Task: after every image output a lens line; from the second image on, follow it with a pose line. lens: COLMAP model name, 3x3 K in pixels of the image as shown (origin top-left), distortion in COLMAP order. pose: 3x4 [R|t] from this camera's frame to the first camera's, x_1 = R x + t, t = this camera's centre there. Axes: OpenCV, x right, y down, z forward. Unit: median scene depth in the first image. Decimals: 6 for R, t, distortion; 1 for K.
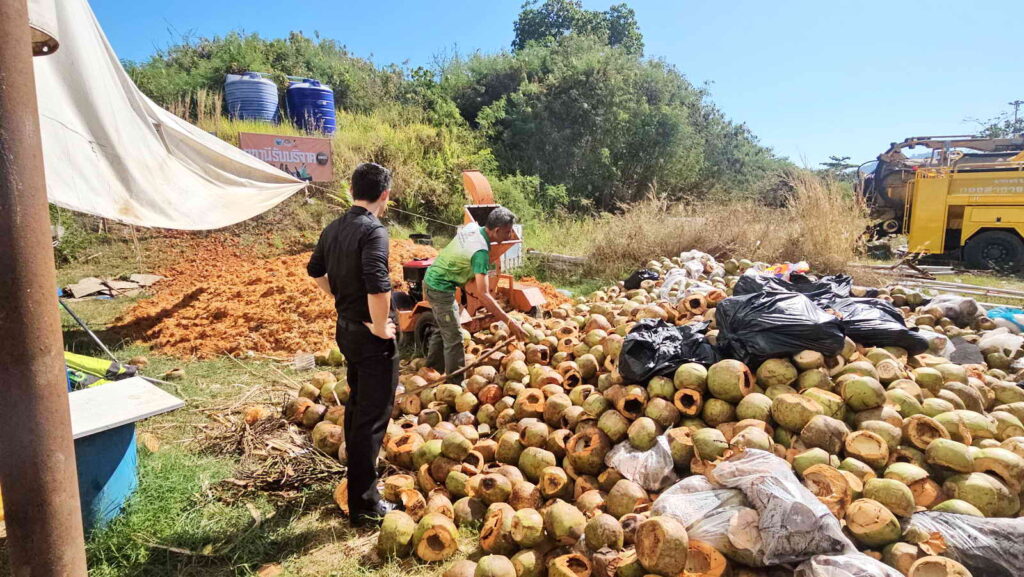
lens RADIAL K [[519.8, 0, 513.3], [0, 519.8, 290.4], [0, 0, 1]] dist [0.003798, -0.000467]
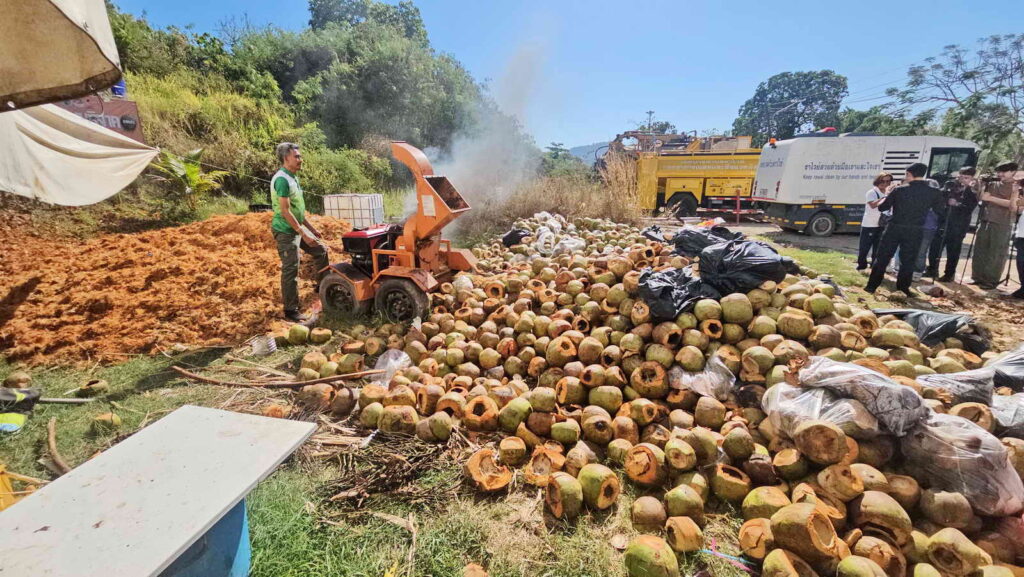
lens RADIAL K [[411.2, 0, 509.9], [0, 411.2, 288.0], [0, 0, 1]] dist [-0.003915, -0.000392]
pose [[0.904901, -0.107510, 0.411821, -0.103042], [0.065276, 0.991181, 0.115326, -0.007426], [-0.420588, -0.077476, 0.903938, 0.055904]]
